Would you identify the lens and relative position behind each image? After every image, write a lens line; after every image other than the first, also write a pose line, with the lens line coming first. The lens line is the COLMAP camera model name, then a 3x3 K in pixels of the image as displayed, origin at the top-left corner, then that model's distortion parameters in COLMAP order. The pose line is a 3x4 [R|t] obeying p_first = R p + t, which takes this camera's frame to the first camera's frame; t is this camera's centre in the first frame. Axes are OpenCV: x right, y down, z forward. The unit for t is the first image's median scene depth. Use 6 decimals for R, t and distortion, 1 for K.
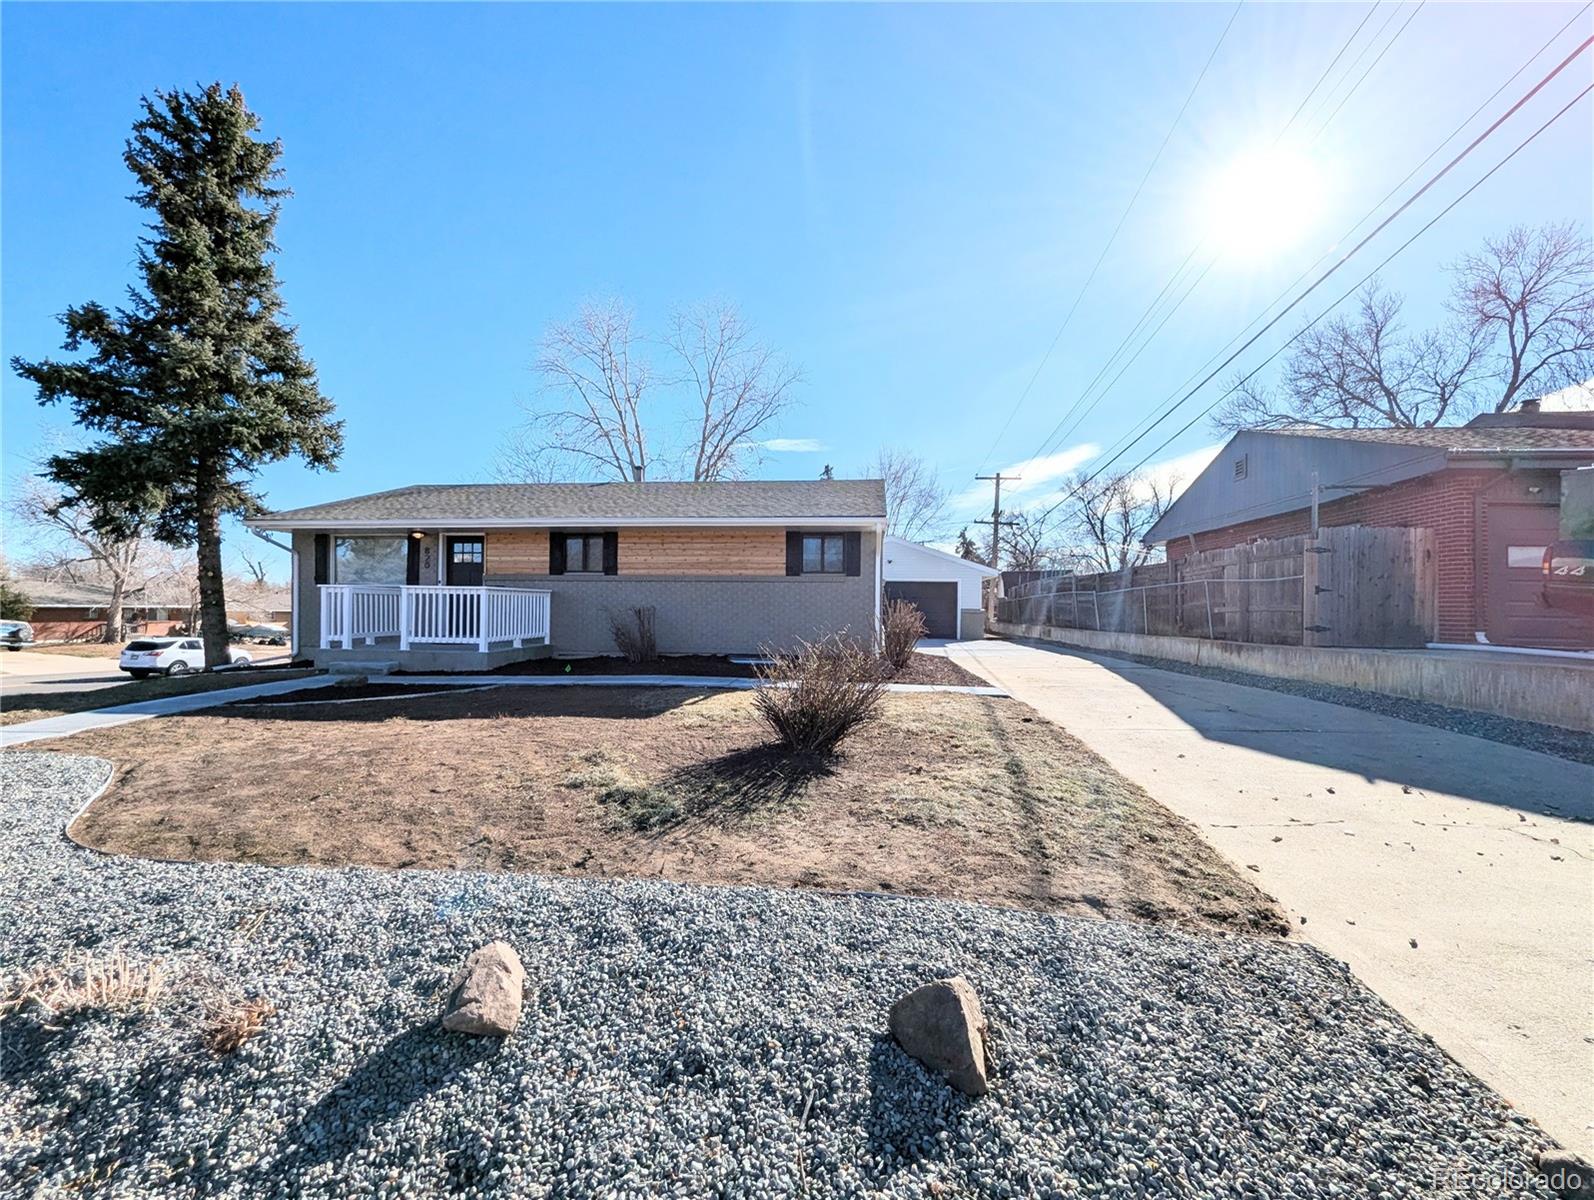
lens RADIAL K [[638.2, 0, 802.5], [0, 638.2, 605.1], [0, 0, 1]] dist [0.003533, -0.002581]
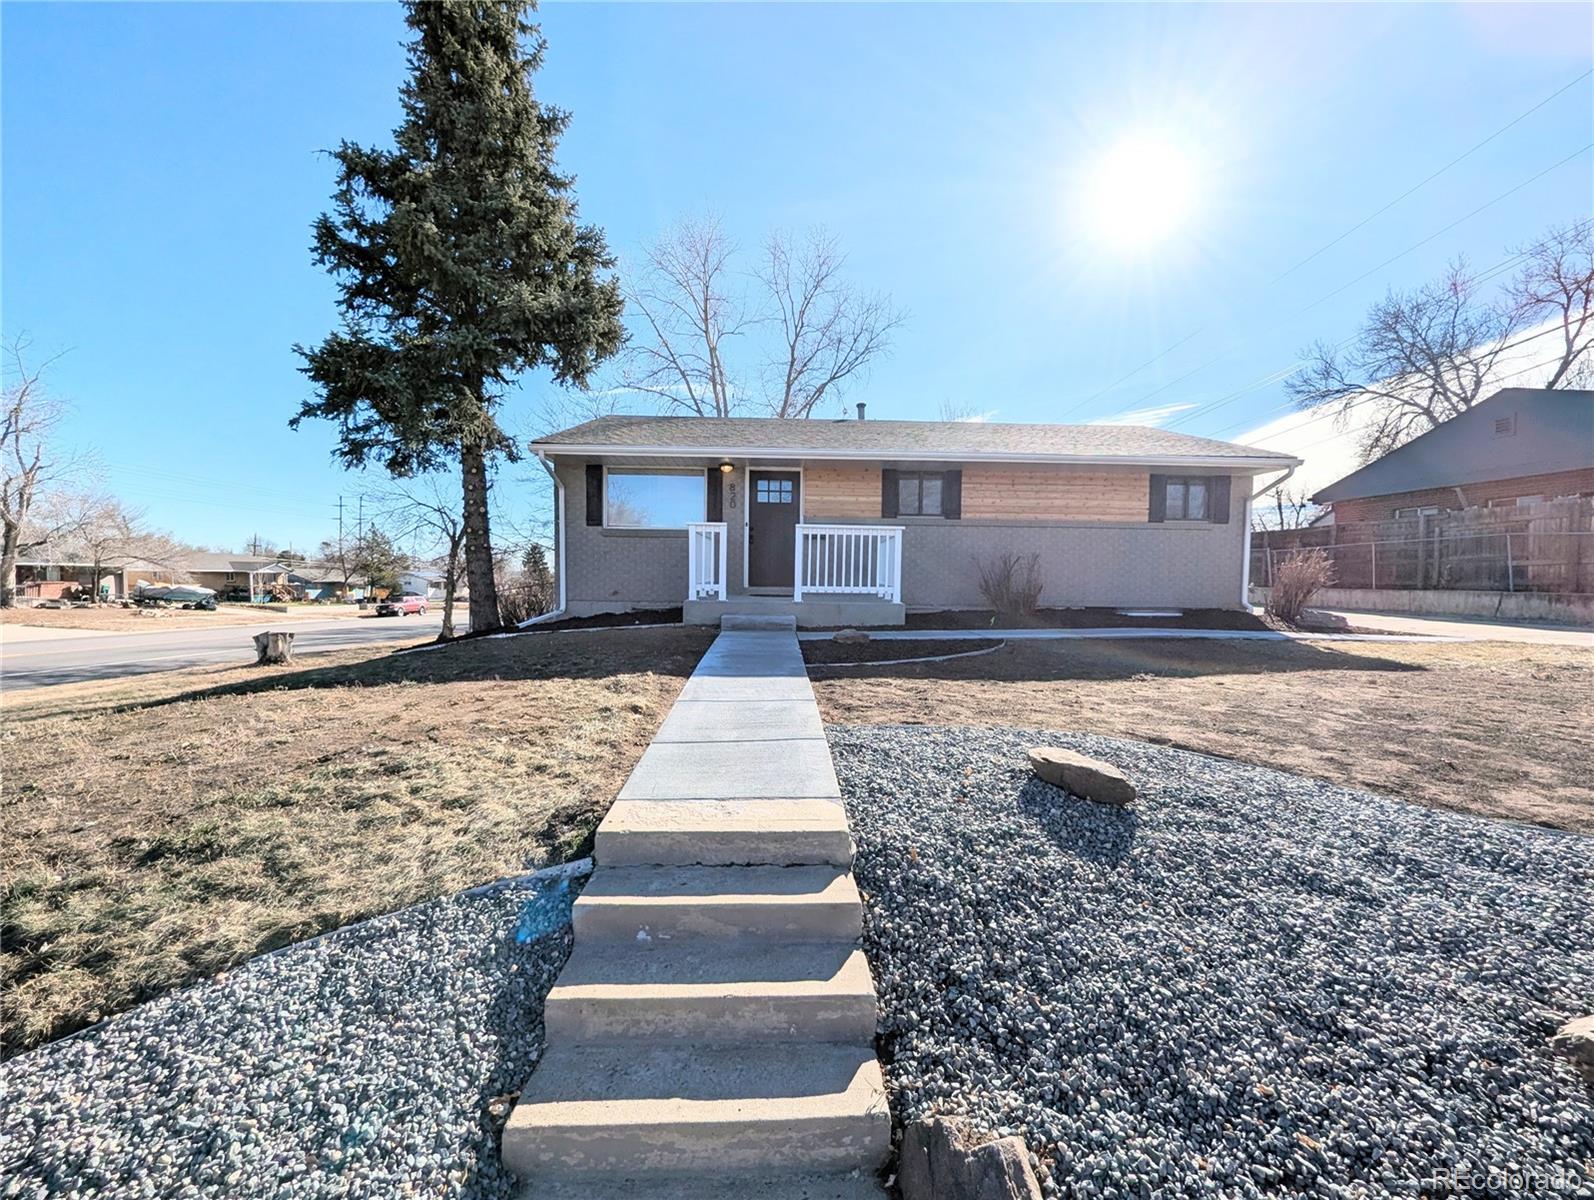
lens RADIAL K [[638.2, 0, 789.5], [0, 638.2, 601.9], [0, 0, 1]] dist [0.003533, -0.002581]
pose [[0.990715, -0.002064, 0.135942, -0.643466], [-0.004580, 0.998811, 0.048538, 0.025499], [-0.135880, -0.048710, 0.989527, 0.146570]]
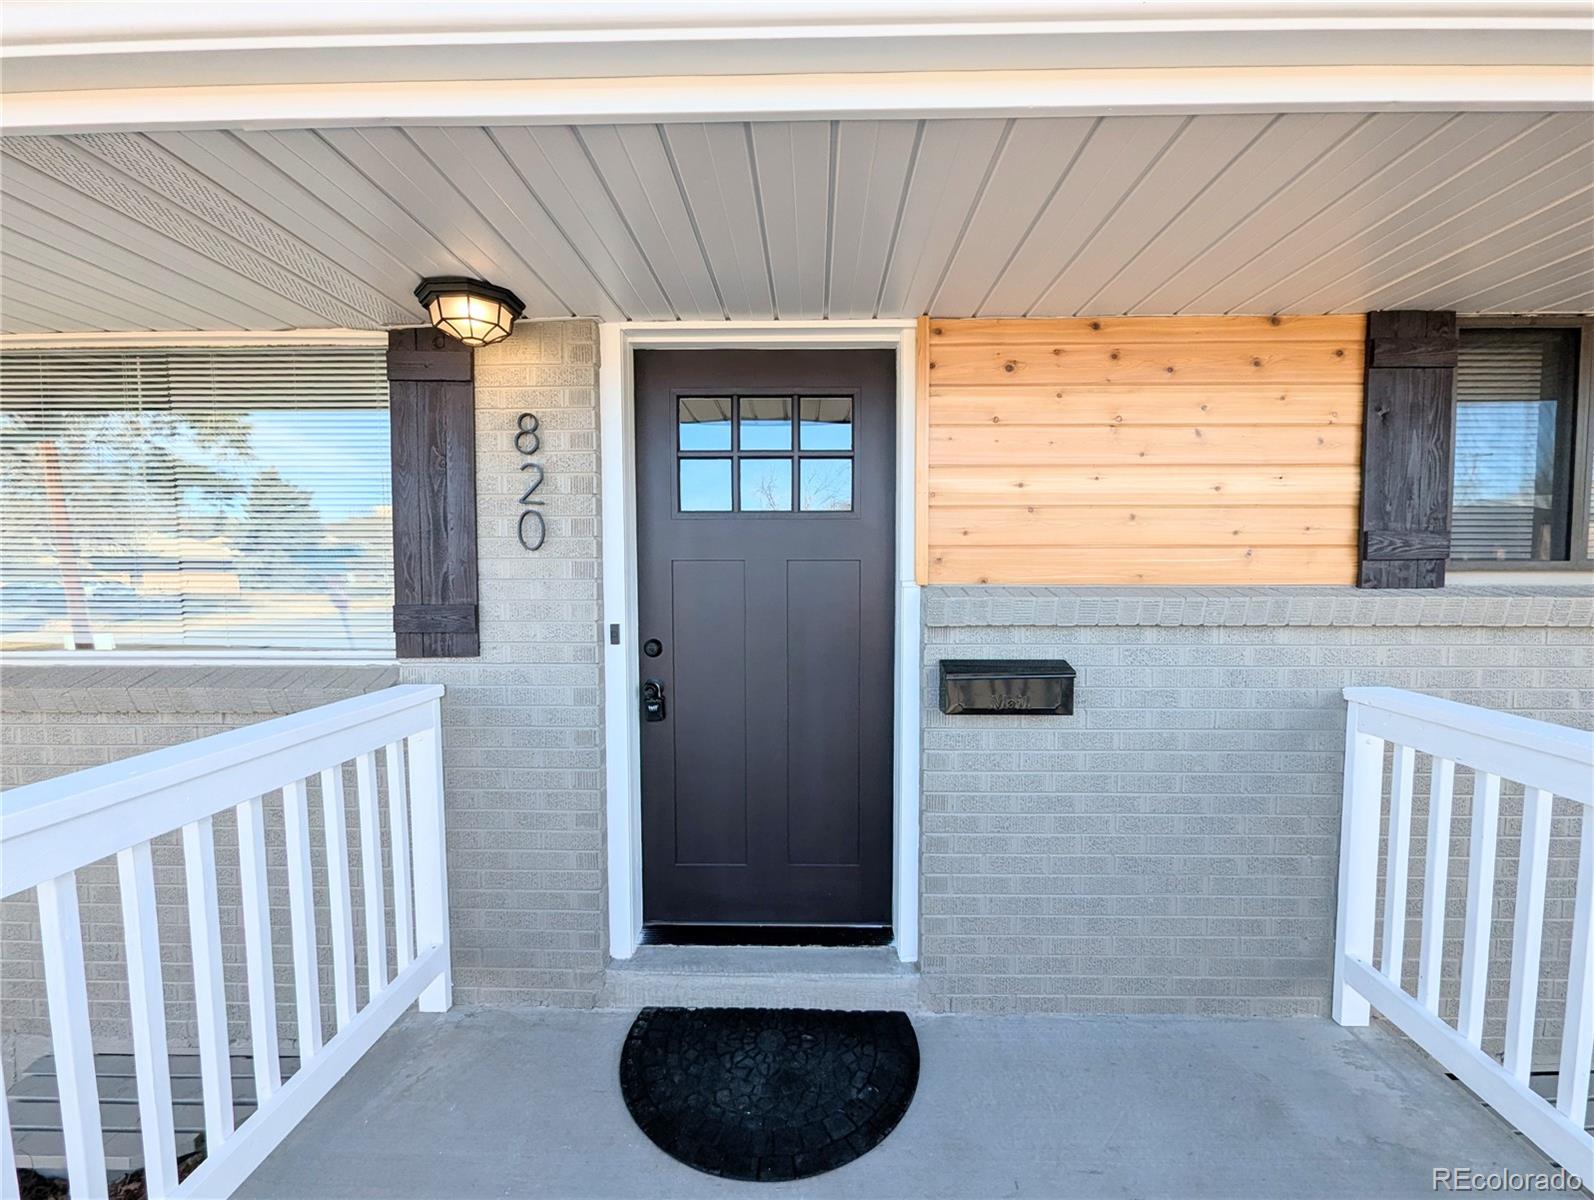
lens RADIAL K [[638.2, 0, 806.9], [0, 638.2, 622.5], [0, 0, 1]] dist [0.003533, -0.002581]
pose [[0.995274, -0.018600, 0.095308, -0.549235], [0.012022, 0.997535, 0.069135, -0.051302], [-0.096359, -0.067663, 0.993044, 0.858754]]
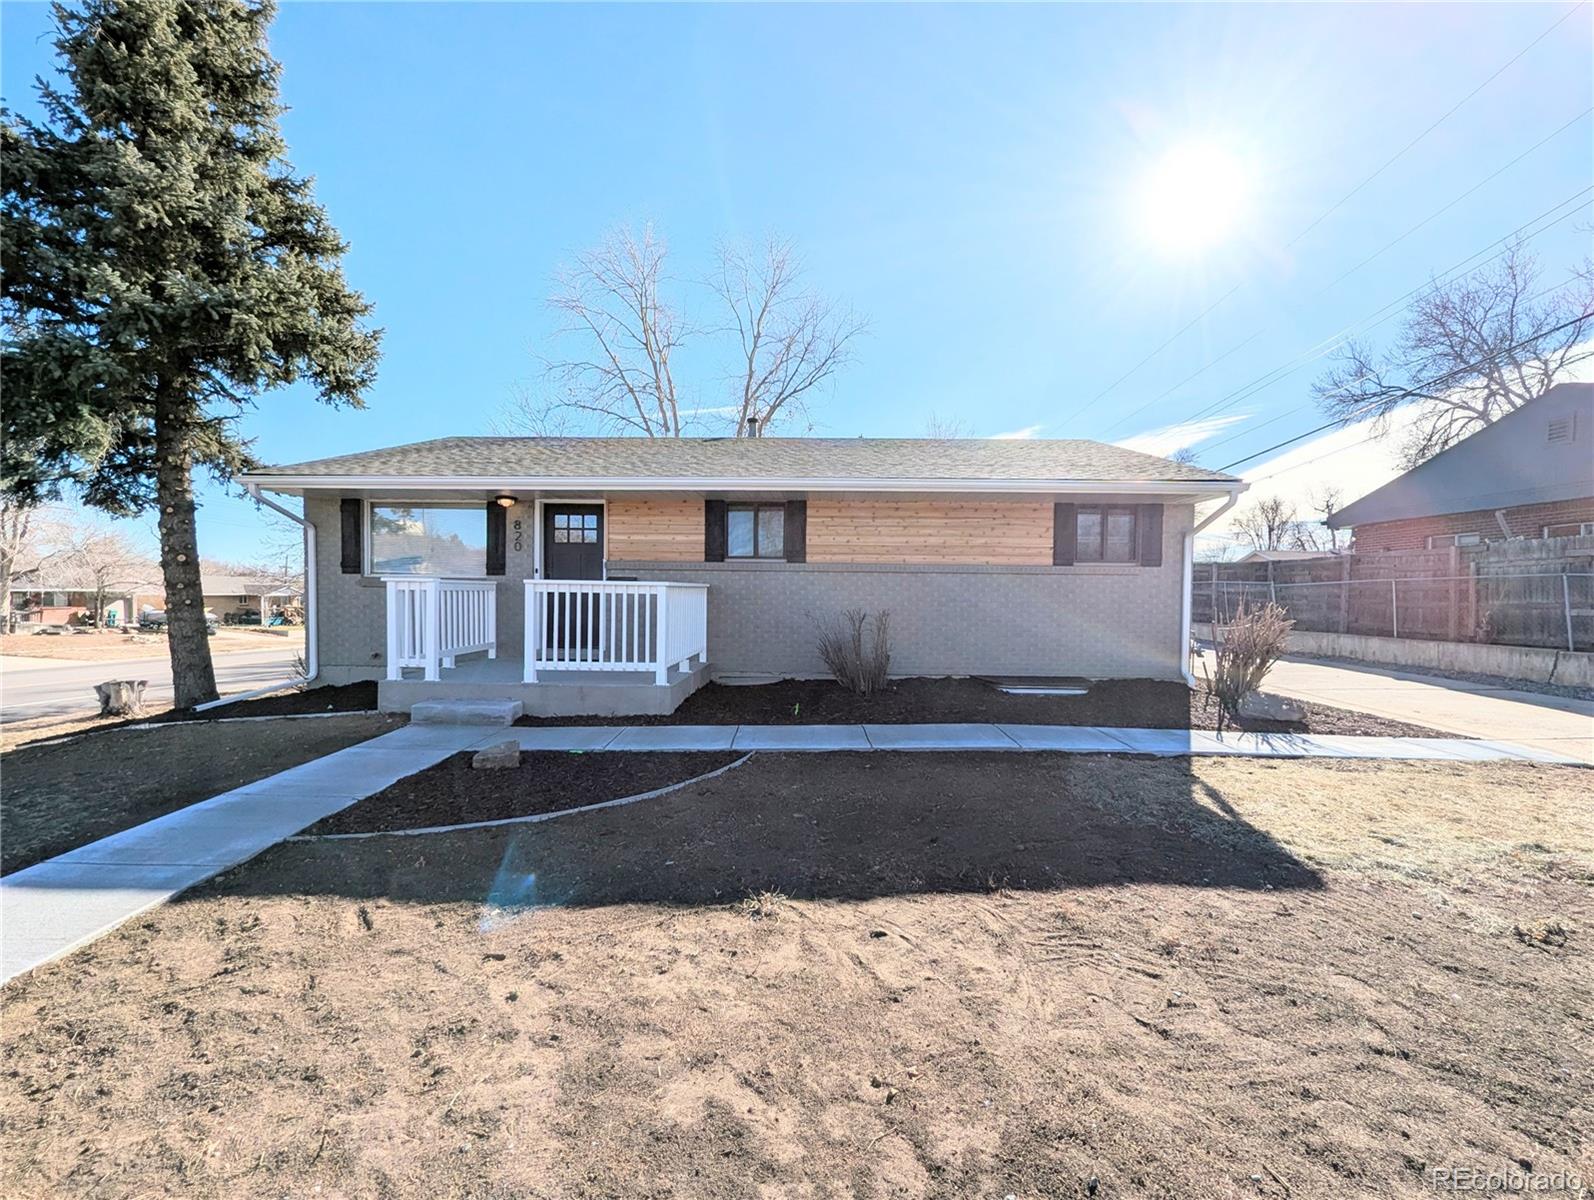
lens RADIAL K [[638.2, 0, 795.0], [0, 638.2, 603.5], [0, 0, 1]] dist [0.003533, -0.002581]
pose [[0.997202, 0.000555, 0.074758, -0.352080], [-0.002551, 0.999643, 0.026613, -0.021052], [-0.074717, -0.026729, 0.996847, 0.305189]]
